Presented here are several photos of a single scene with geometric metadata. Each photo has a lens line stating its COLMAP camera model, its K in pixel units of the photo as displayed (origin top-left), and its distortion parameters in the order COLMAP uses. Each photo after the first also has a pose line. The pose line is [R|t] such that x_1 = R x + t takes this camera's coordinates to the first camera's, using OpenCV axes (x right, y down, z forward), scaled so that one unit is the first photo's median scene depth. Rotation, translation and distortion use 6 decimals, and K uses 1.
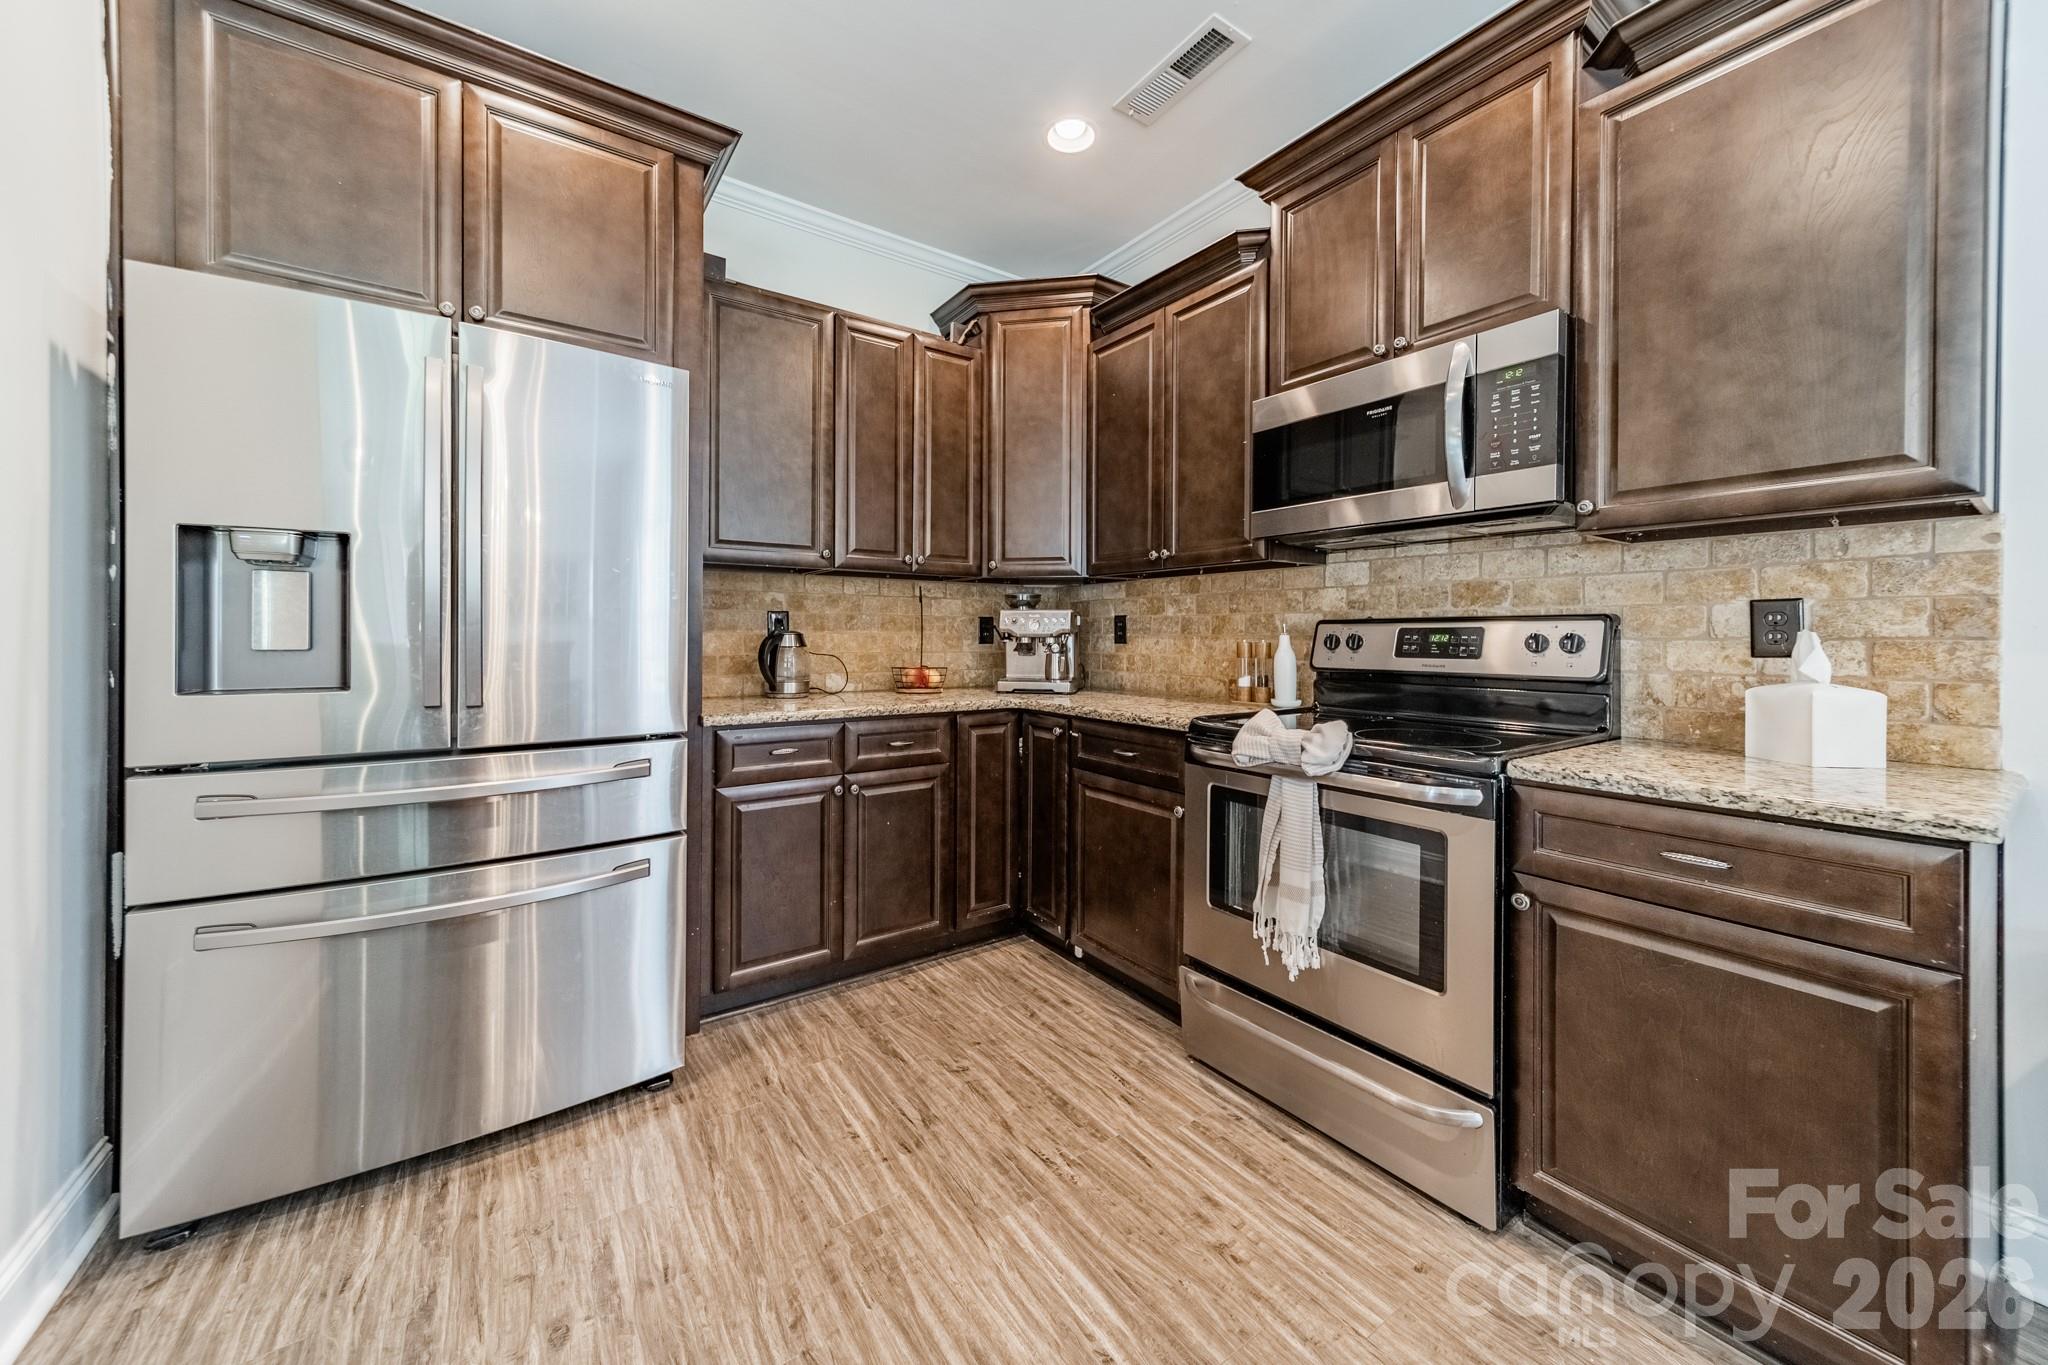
lens RADIAL K [[740.6, 0, 1031.8], [0, 740.6, 629.5], [0, 0, 1]] dist [0.006897, 0.000700]
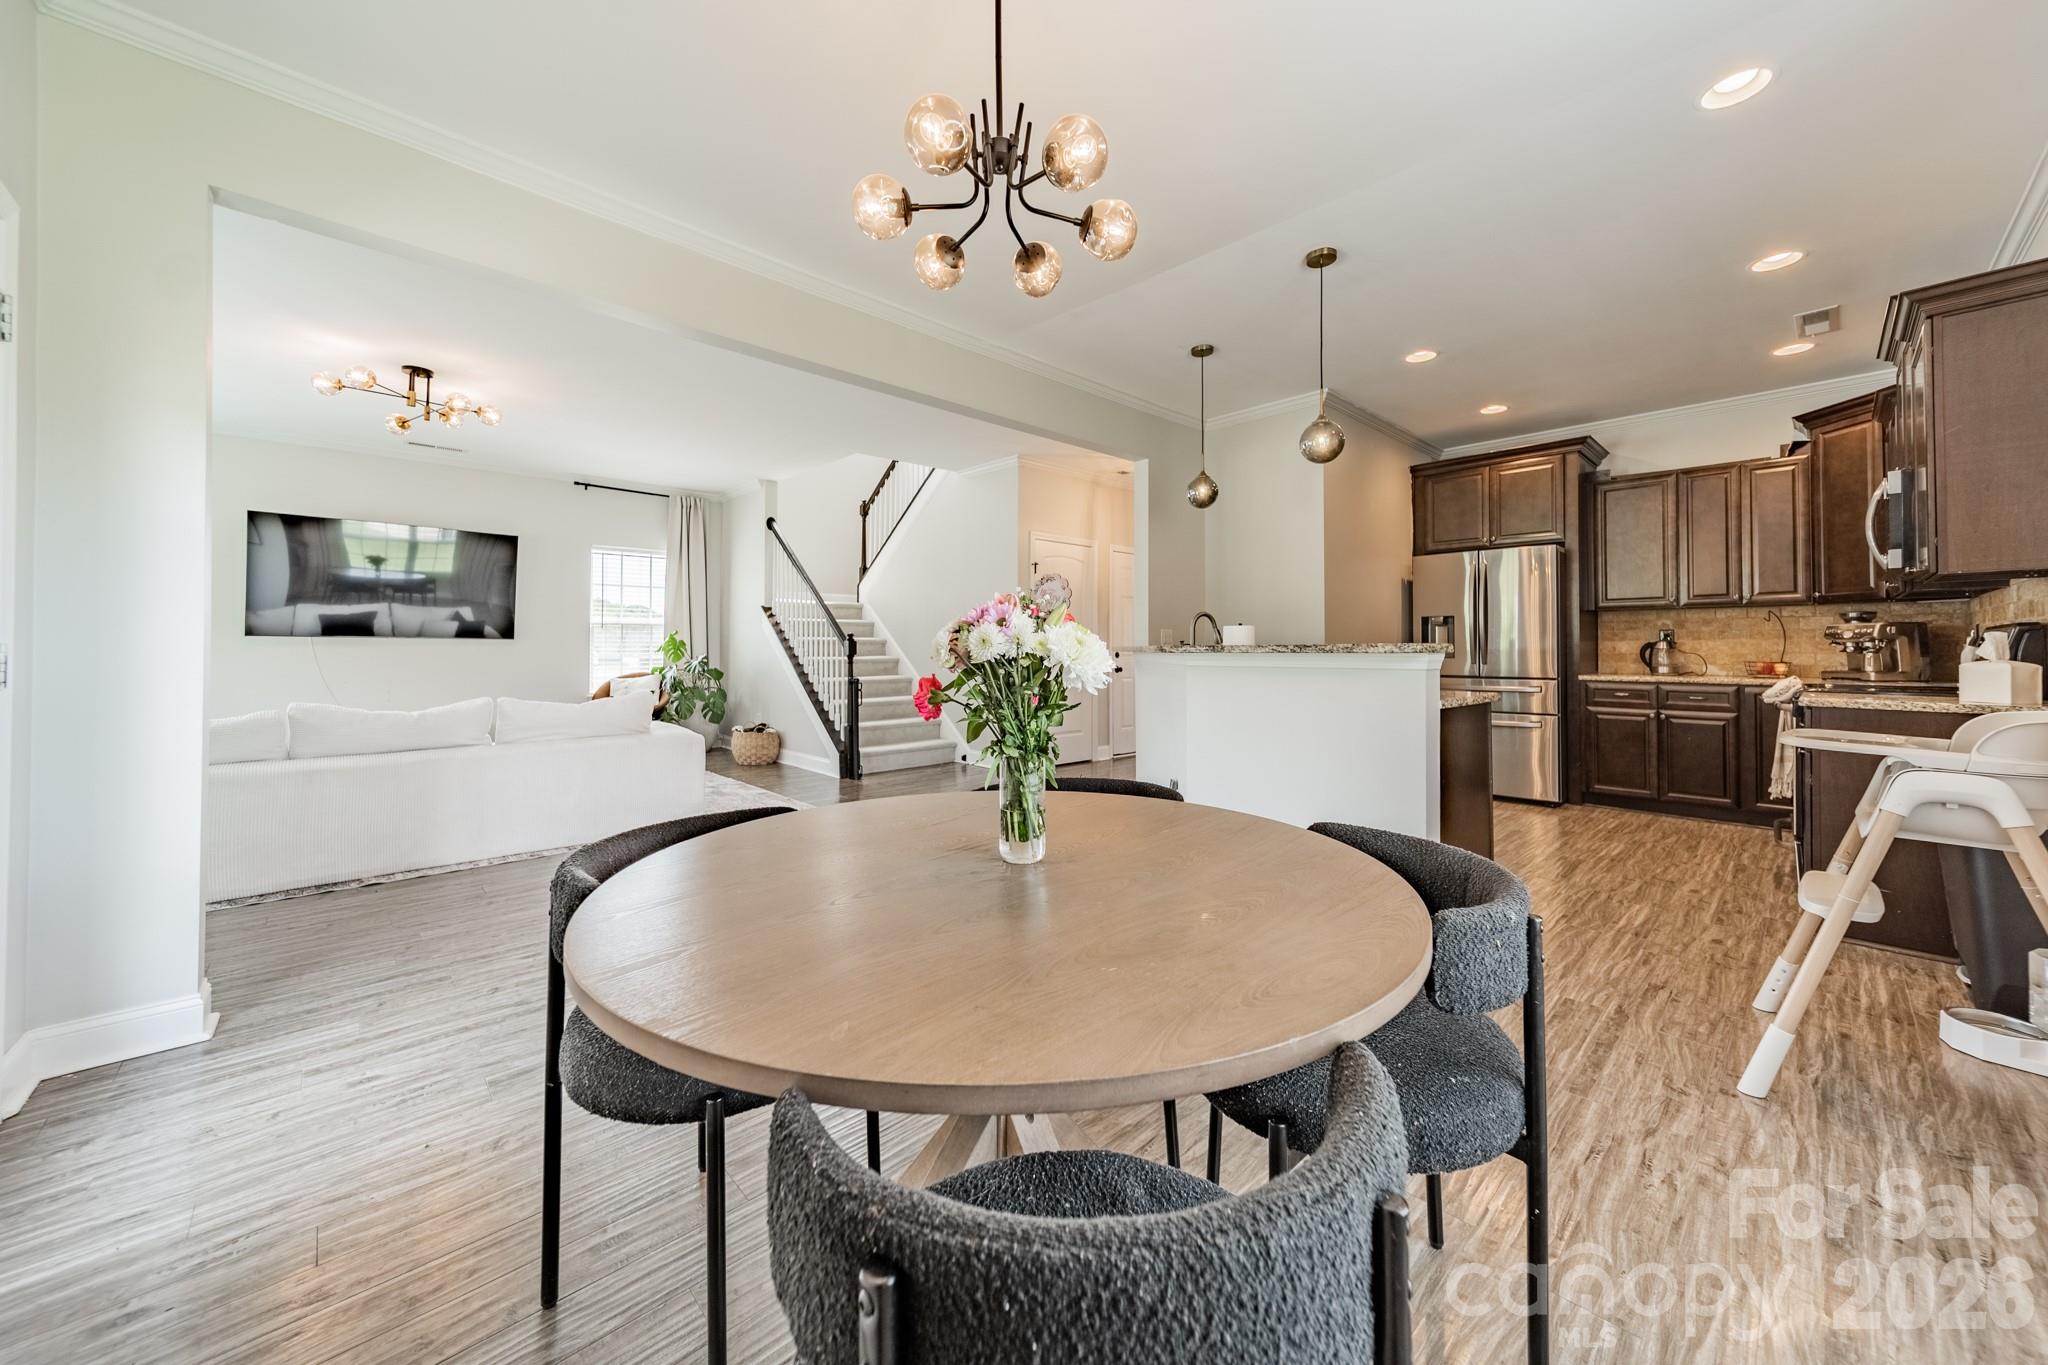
lens RADIAL K [[740.6, 0, 1030.2], [0, 740.6, 642.1], [0, 0, 1]] dist [0.006897, 0.000700]
pose [[0.149144, -0.012422, -0.988737, 1.475978], [0.006038, 0.999914, -0.011651, 0.021201], [0.988797, -0.004232, 0.149206, -0.998583]]
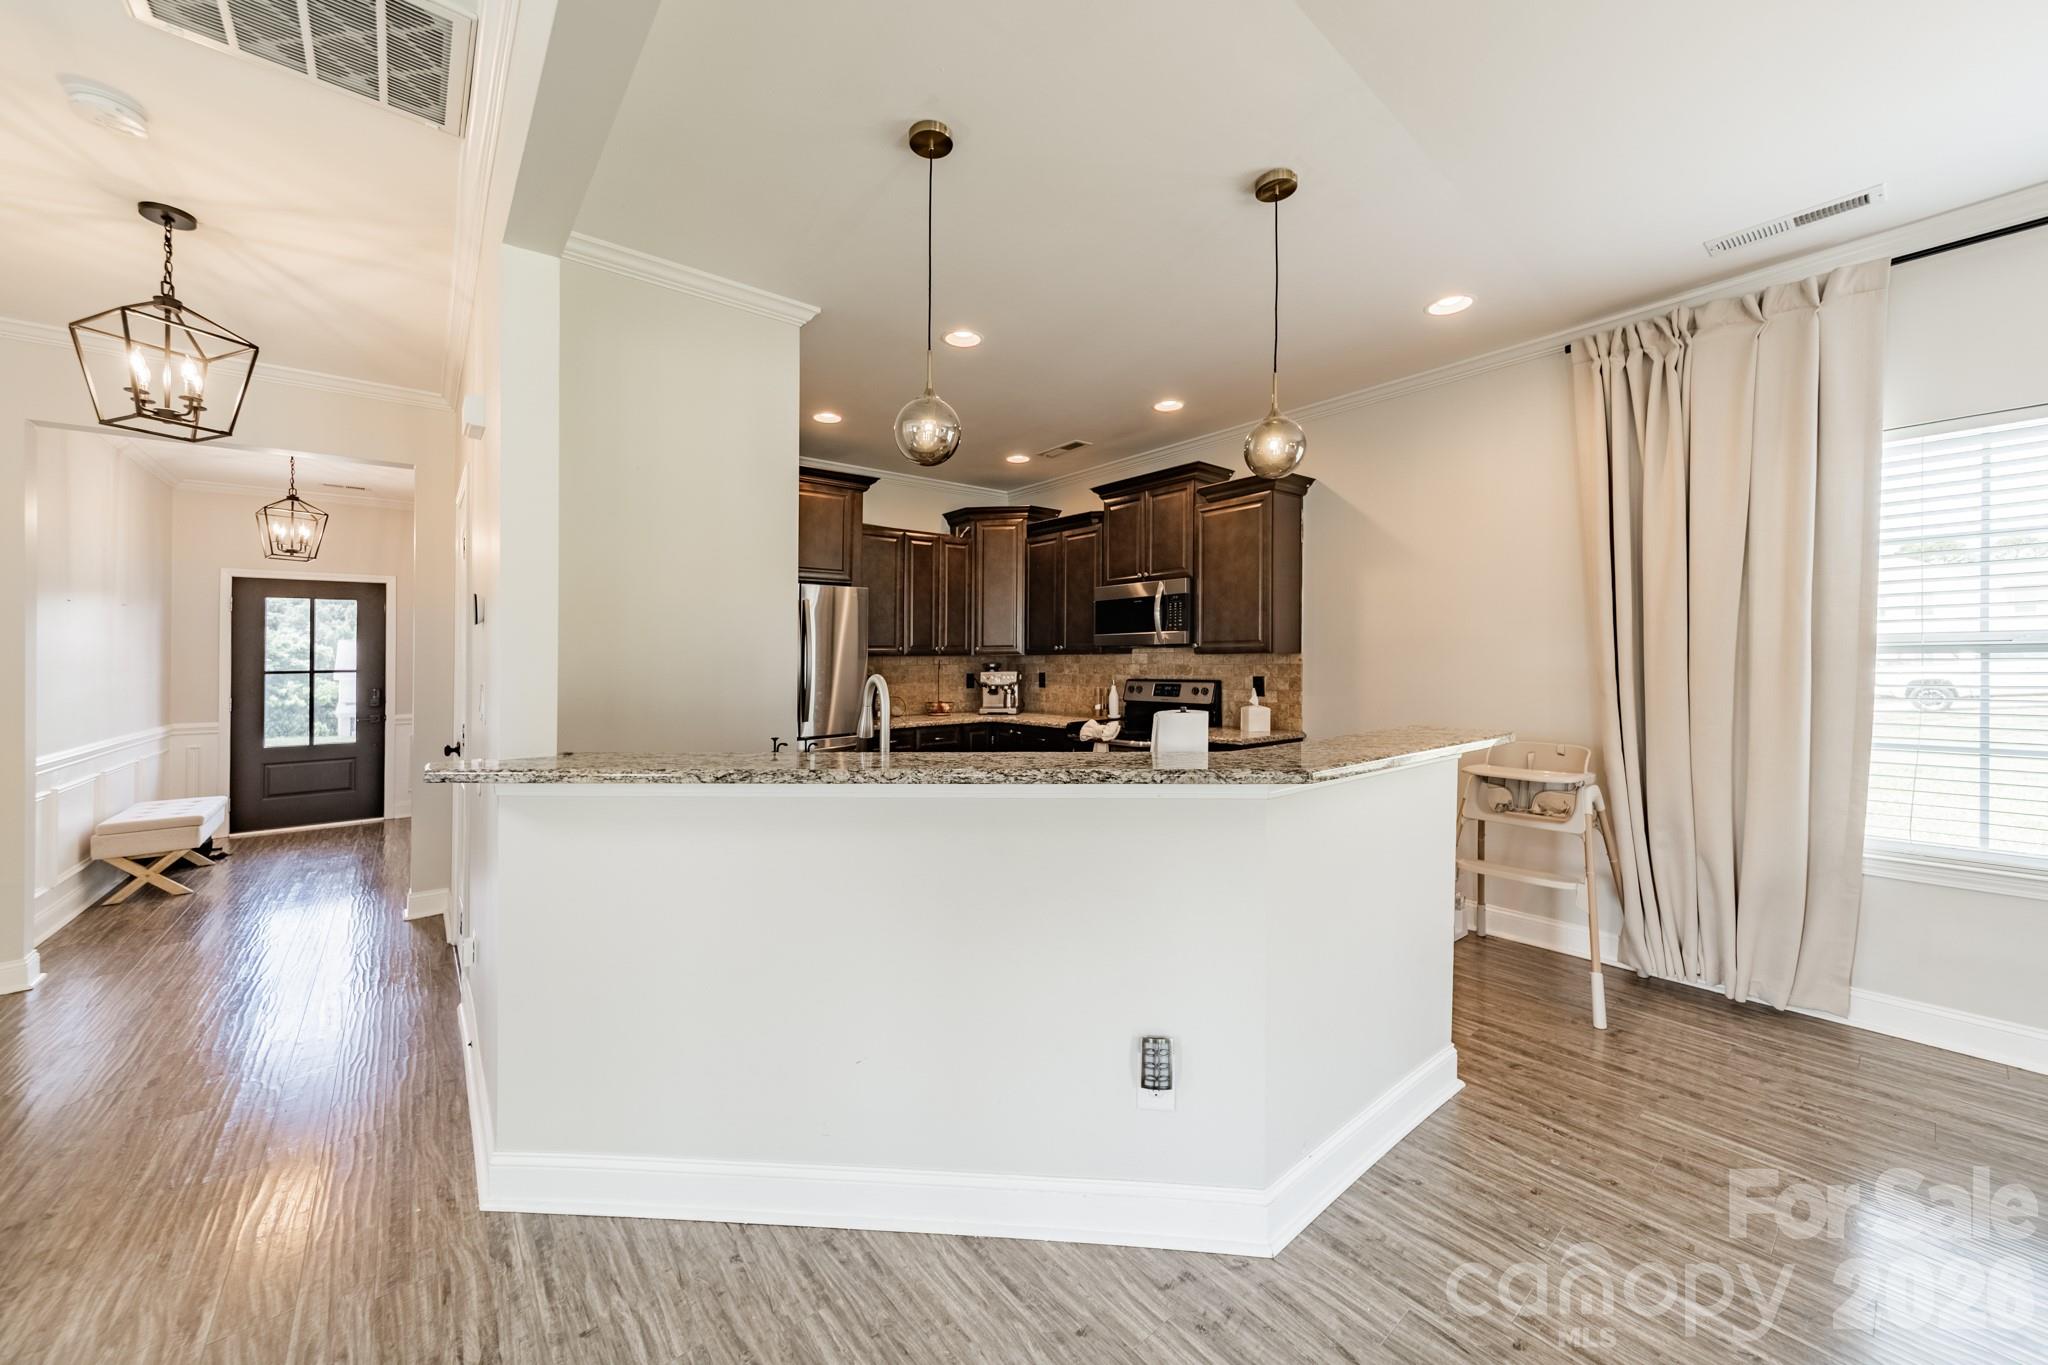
lens RADIAL K [[740.6, 0, 1025.7], [0, 740.6, 648.9], [0, 0, 1]] dist [0.006897, 0.000700]
pose [[0.995841, -0.008165, 0.090737, -0.124030], [0.008959, 0.999925, -0.008343, -0.085377], [-0.090662, 0.009121, 0.995840, -1.173756]]
